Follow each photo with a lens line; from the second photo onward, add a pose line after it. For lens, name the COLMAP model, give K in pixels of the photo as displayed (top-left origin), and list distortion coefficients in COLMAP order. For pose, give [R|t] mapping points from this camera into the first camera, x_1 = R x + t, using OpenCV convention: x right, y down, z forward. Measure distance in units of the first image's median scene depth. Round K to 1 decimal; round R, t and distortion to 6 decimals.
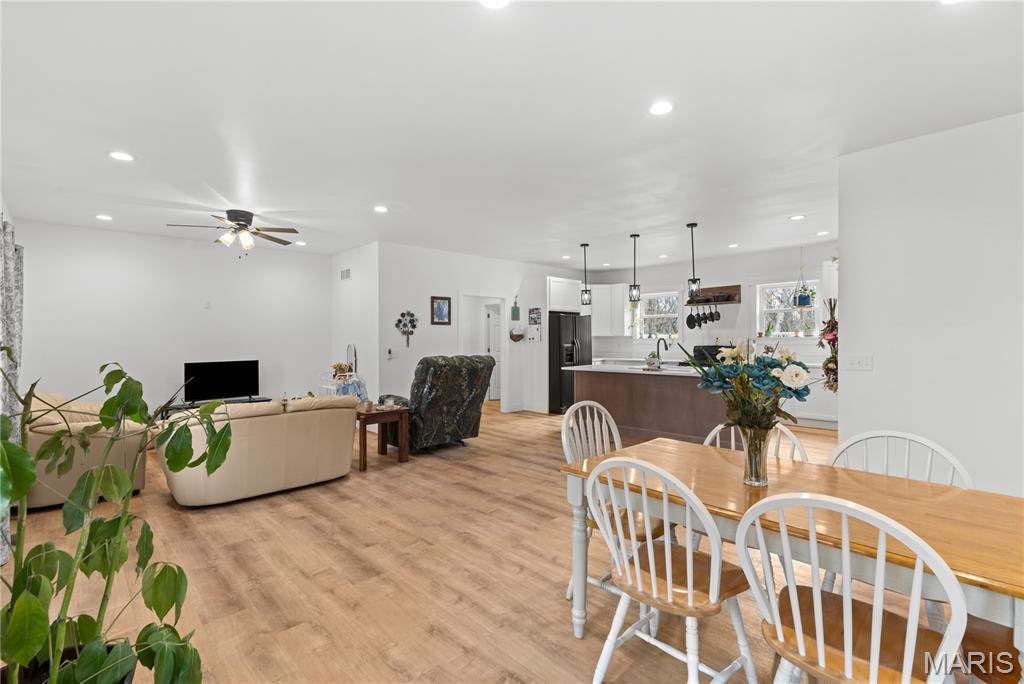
lens RADIAL K [[463.7, 0, 510.0], [0, 463.7, 334.3], [0, 0, 1]] dist [0.002262, -0.000274]
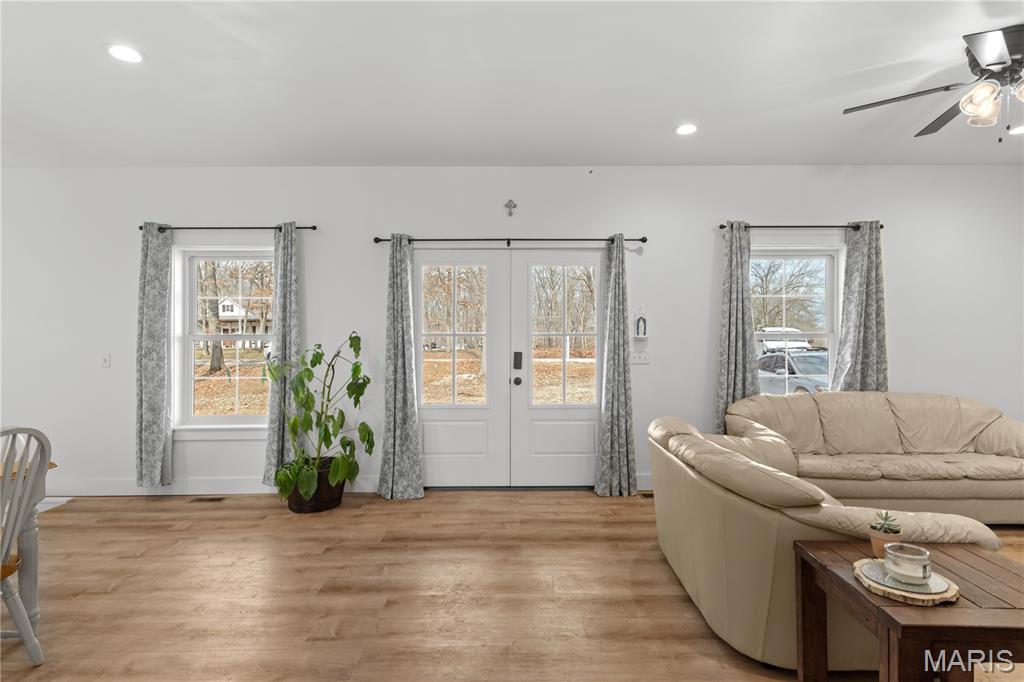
lens RADIAL K [[518.7, 0, 514.0], [0, 518.7, 334.7], [0, 0, 1]] dist [0.005929, -0.001346]
pose [[-0.684212, 0.009671, -0.729219, 0.075521], [0.019164, 0.999805, -0.004723, 0.011938], [0.729032, -0.017206, -0.684264, 0.776678]]
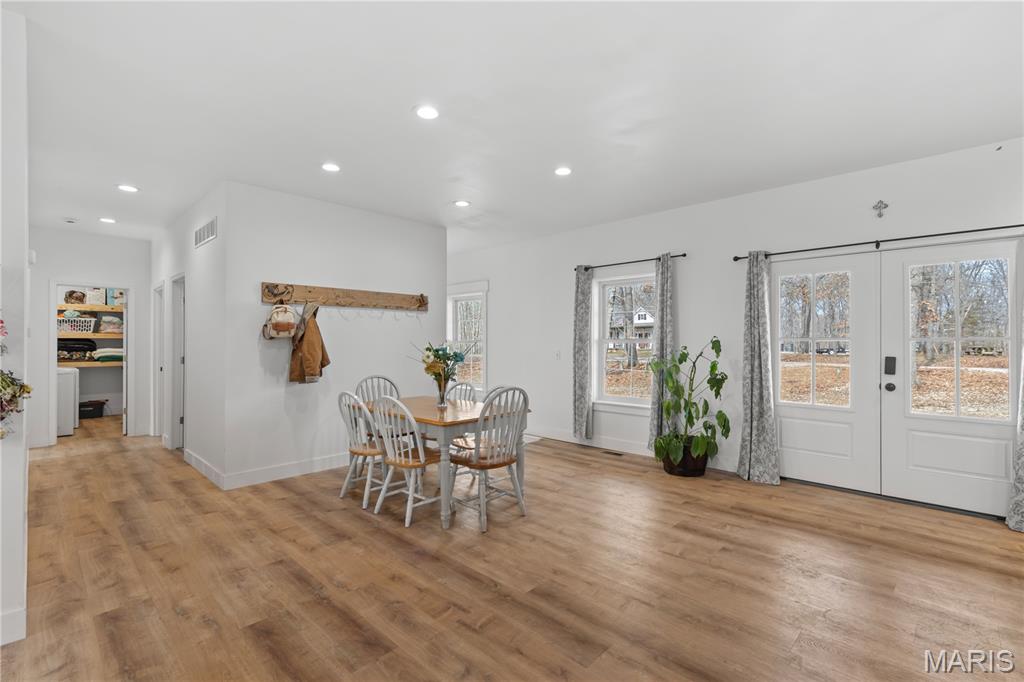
lens RADIAL K [[463.7, 0, 516.4], [0, 463.7, 333.5], [0, 0, 1]] dist [0.002262, -0.000274]
pose [[-0.998870, 0.009851, -0.046489, 0.075321], [0.011122, 0.999569, -0.027155, 0.012769], [0.046201, -0.027641, -0.998550, 0.876456]]
